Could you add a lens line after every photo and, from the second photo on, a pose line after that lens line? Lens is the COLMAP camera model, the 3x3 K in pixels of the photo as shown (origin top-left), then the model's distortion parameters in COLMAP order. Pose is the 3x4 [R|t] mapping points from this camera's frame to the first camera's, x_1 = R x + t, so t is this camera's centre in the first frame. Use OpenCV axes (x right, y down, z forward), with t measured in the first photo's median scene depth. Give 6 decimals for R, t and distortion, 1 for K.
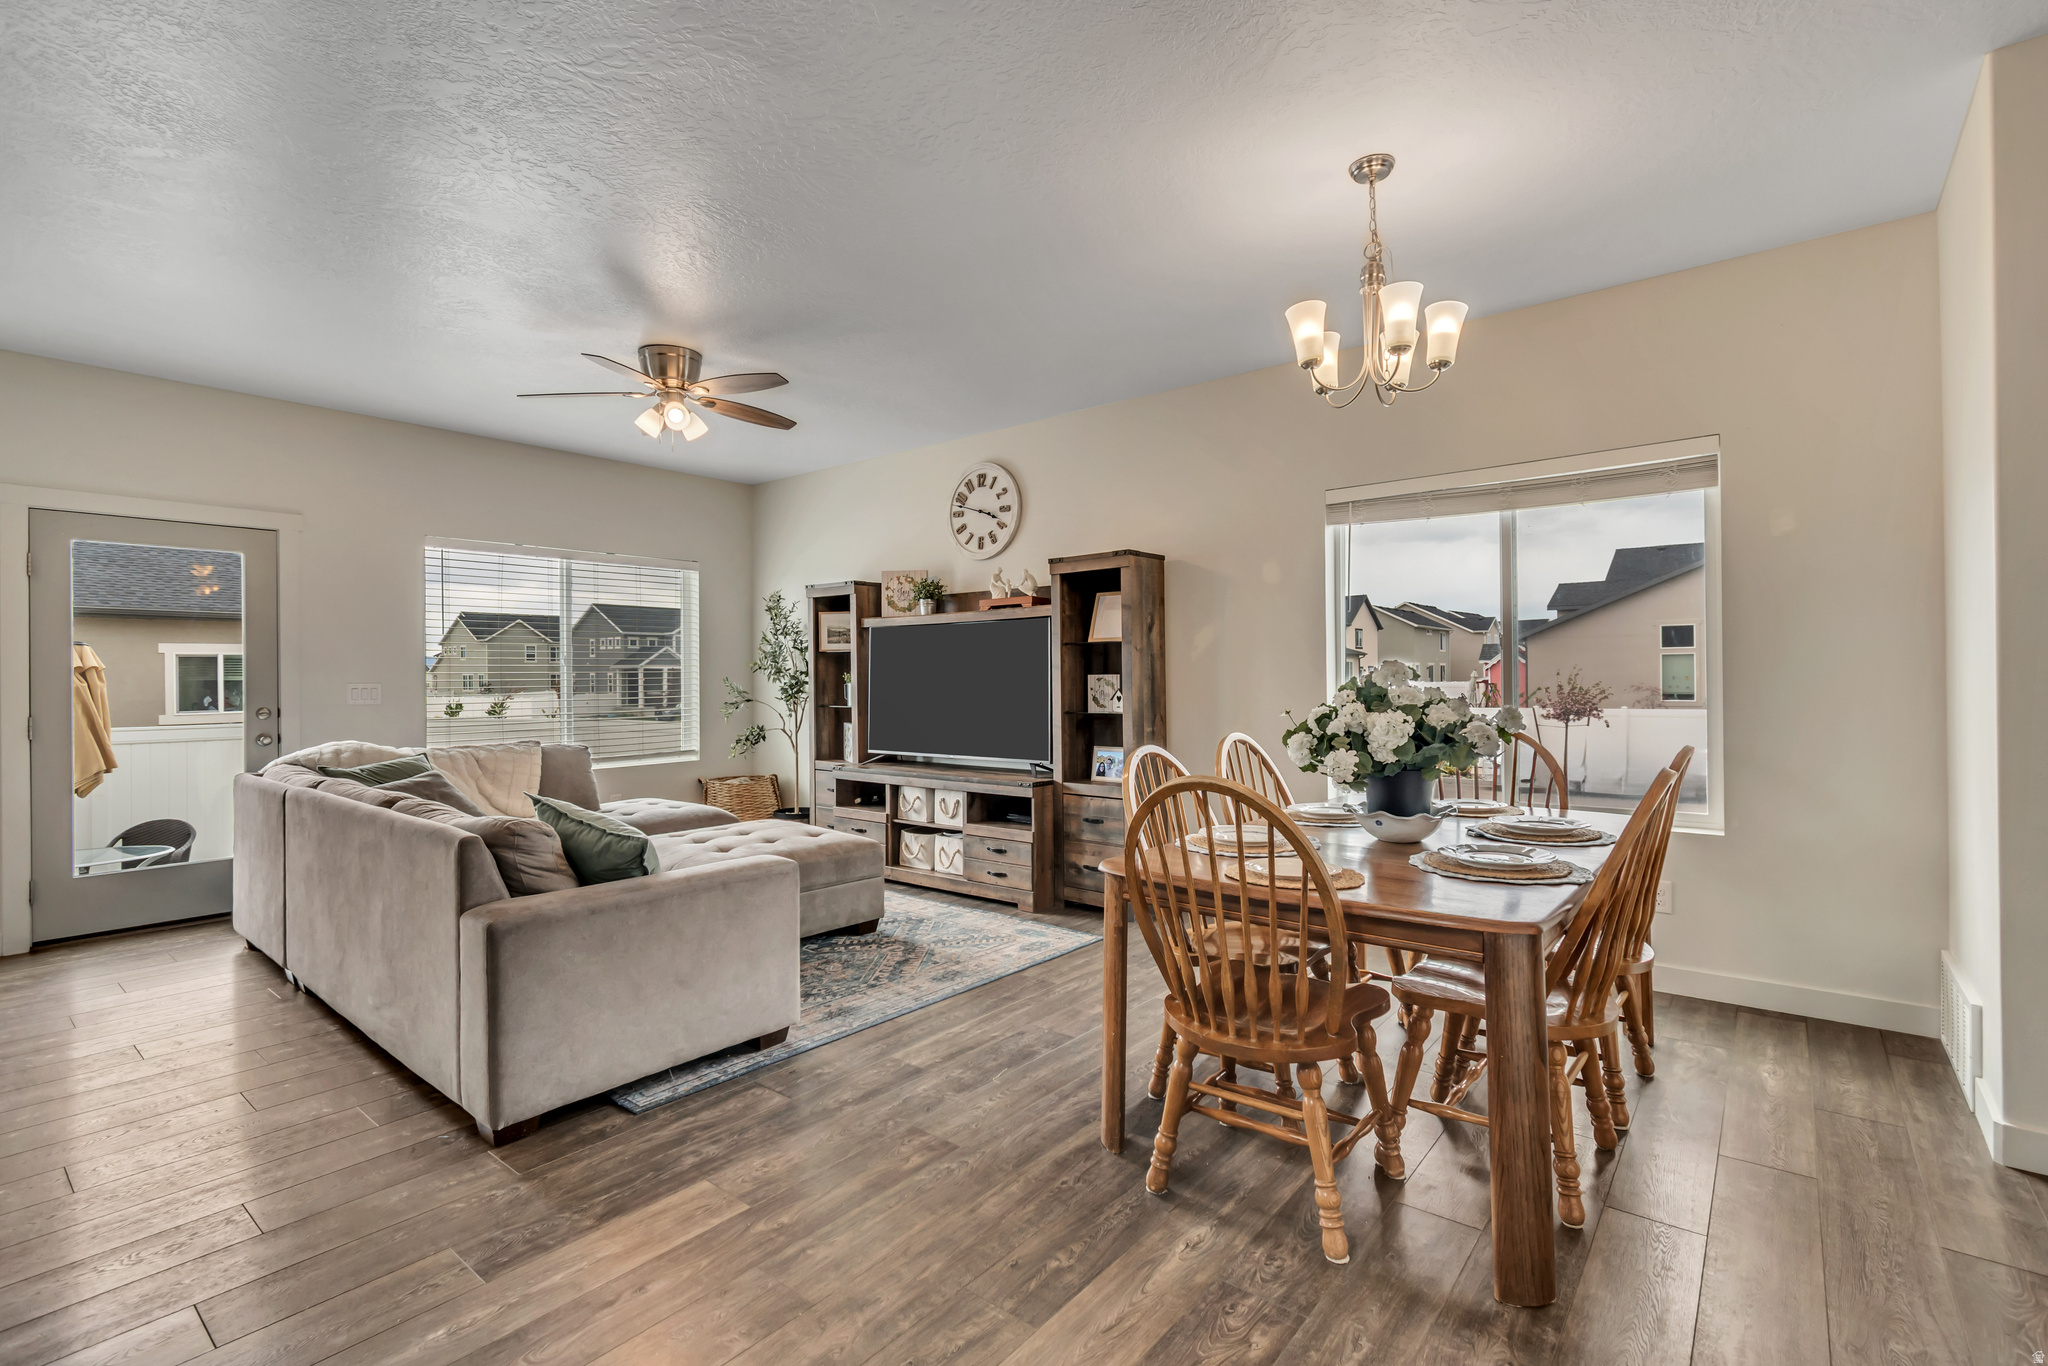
lens RADIAL K [[916.8, 0, 1028.7], [0, 916.8, 678.1], [0, 0, 1]] dist [0.001289, -0.000222]
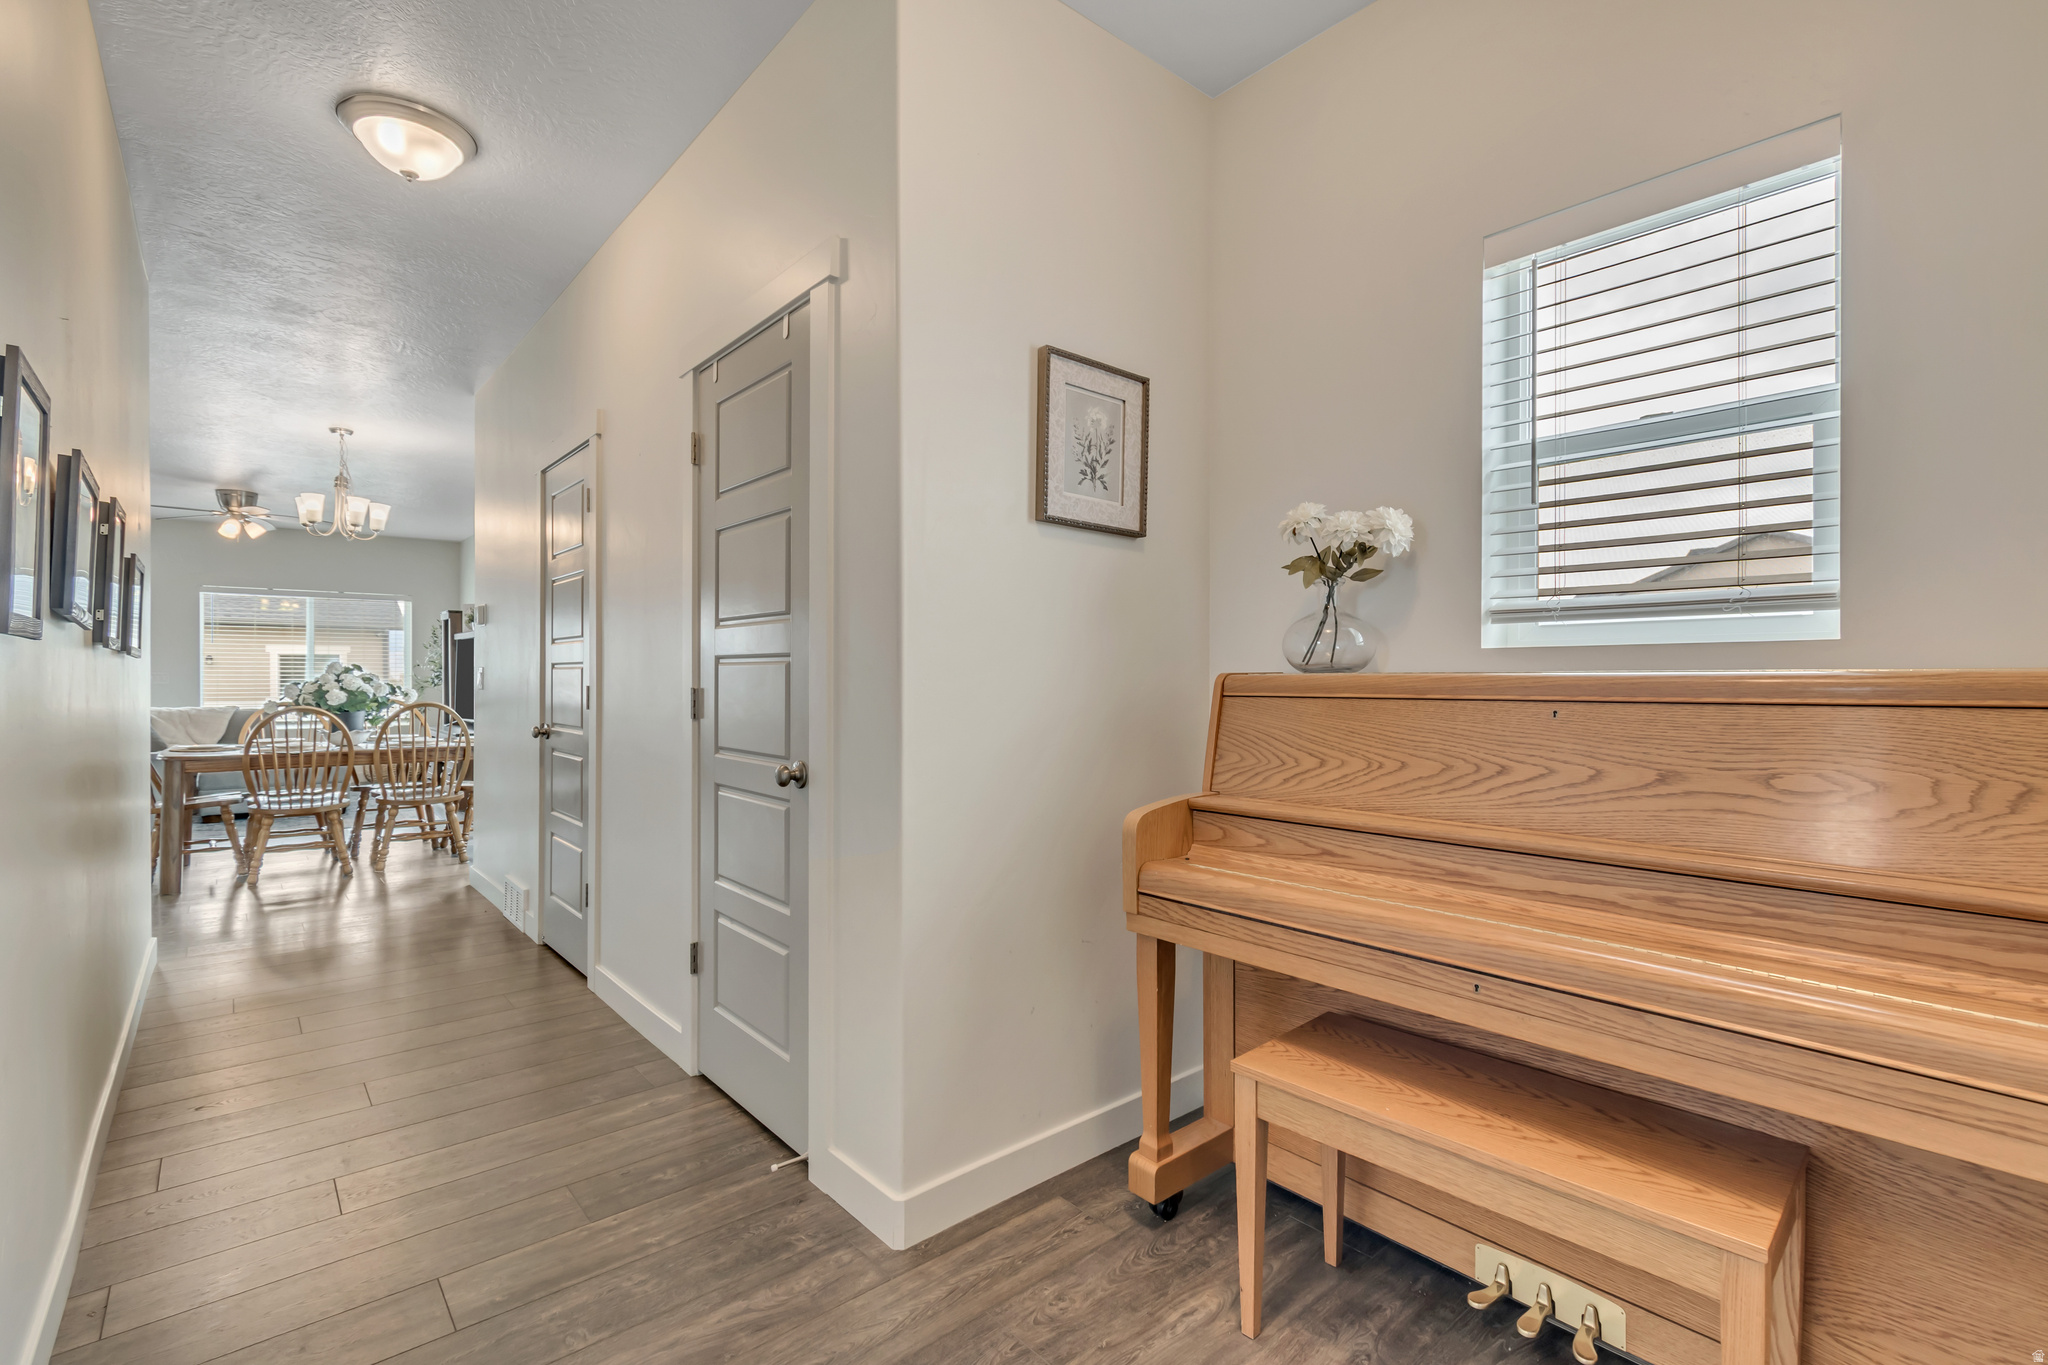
lens RADIAL K [[907.5, 0, 1024.0], [0, 907.5, 682.5], [0, 0, 1]] dist [0.002276, 0.000342]
pose [[0.985638, 0.012426, -0.168416, 1.234180], [-0.012944, 0.999914, -0.001975, 0.017331], [0.168377, 0.004127, 0.985714, -0.505378]]
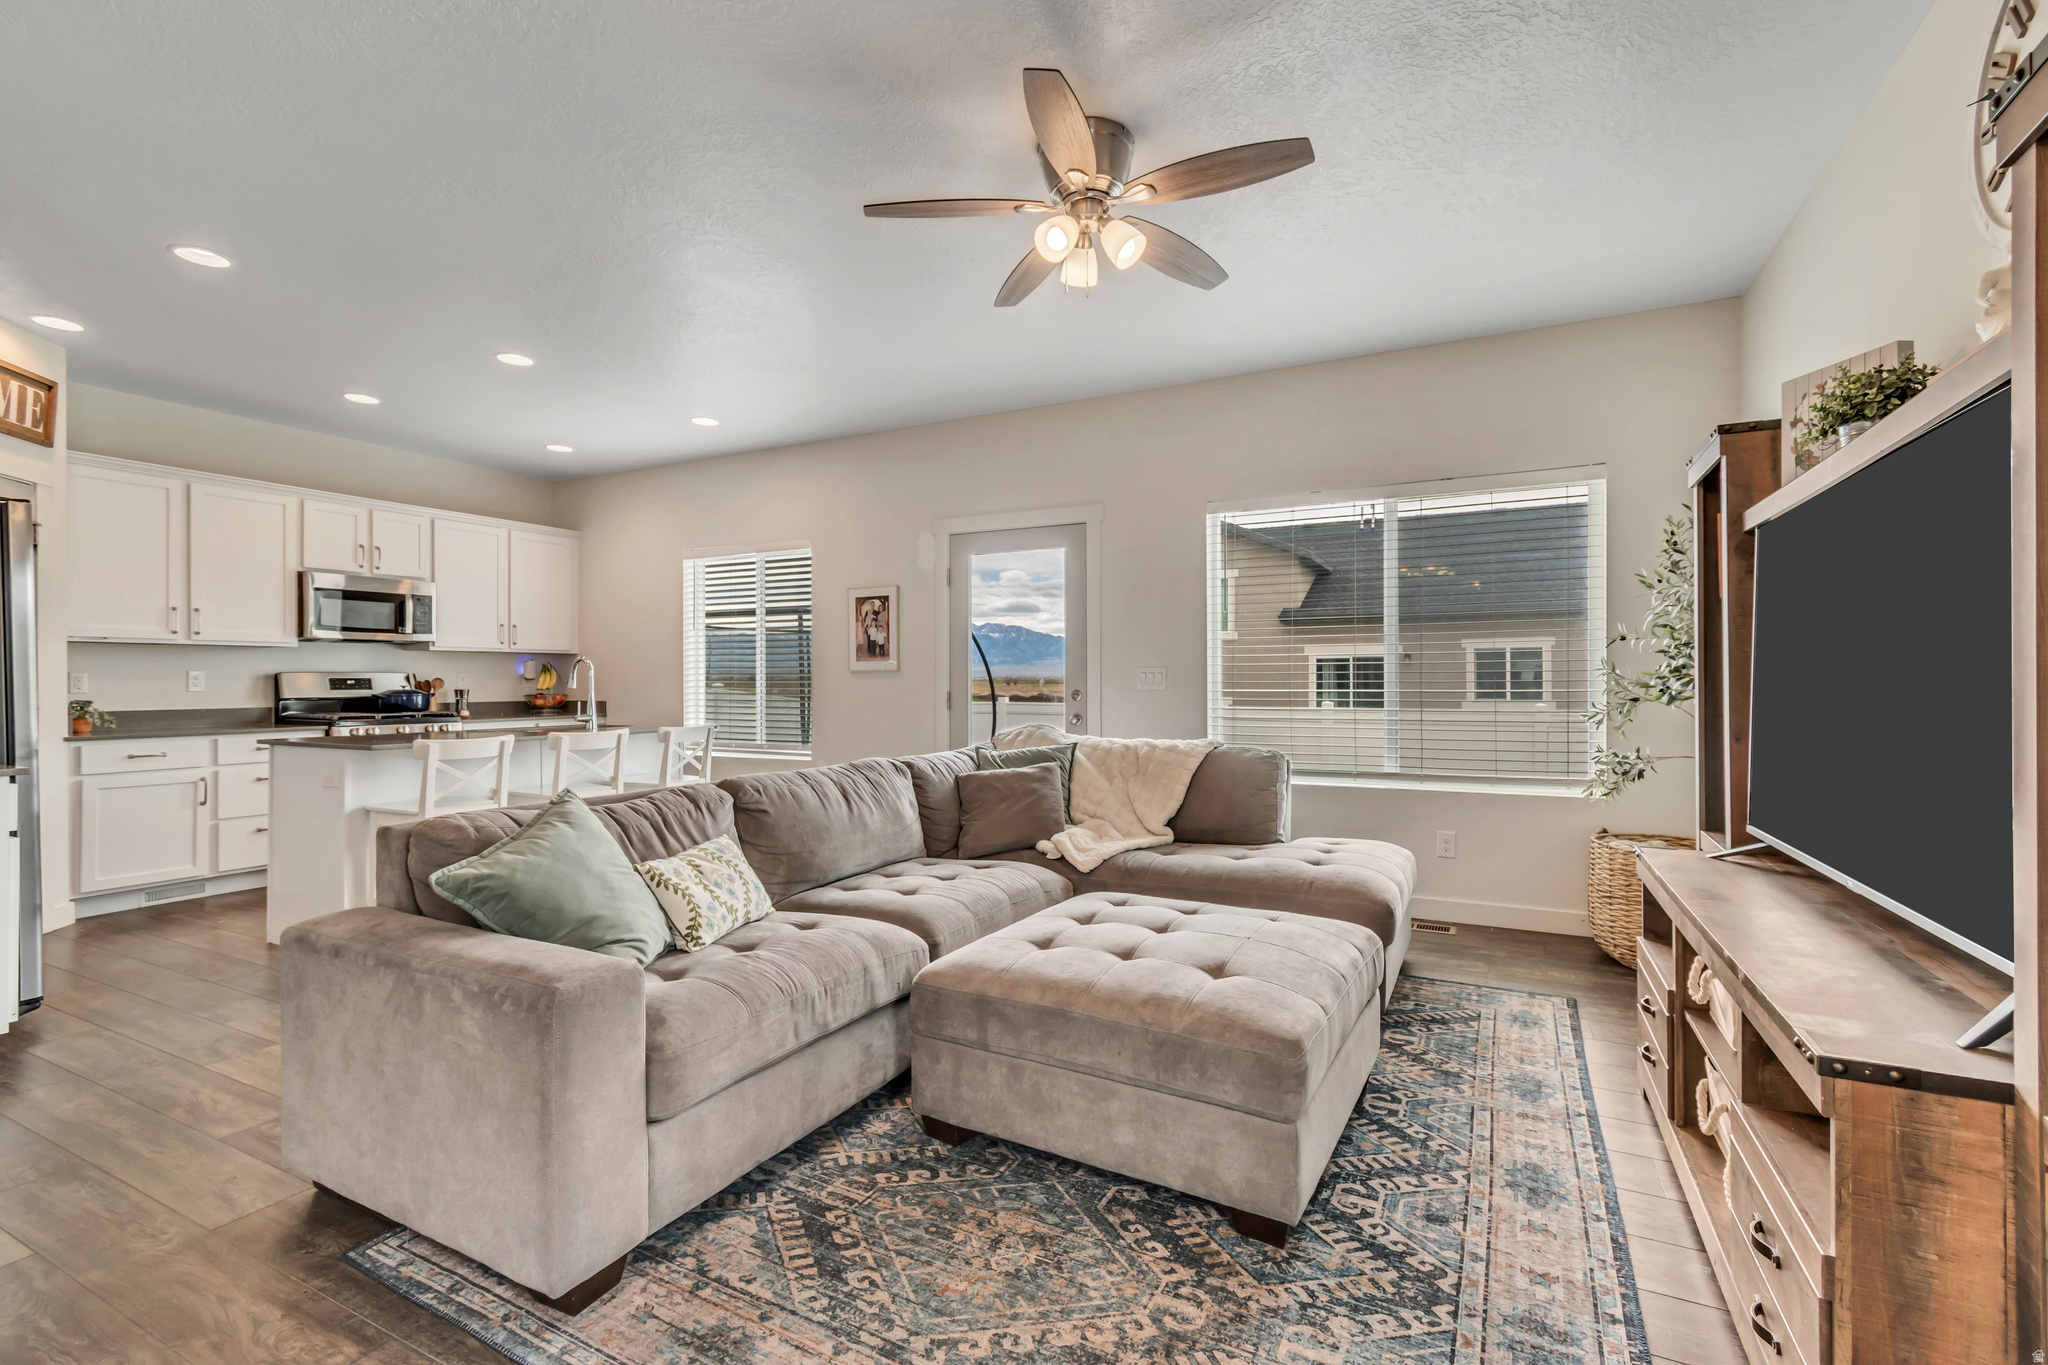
lens RADIAL K [[907.5, 0, 1024.0], [0, 907.5, 682.5], [0, 0, 1]] dist [0.002276, 0.000342]
pose [[0.203968, 0.011221, -0.978913, 0.173072], [-0.001948, 0.999937, 0.011056, 0.010568], [0.978976, -0.000348, 0.203977, 0.652404]]
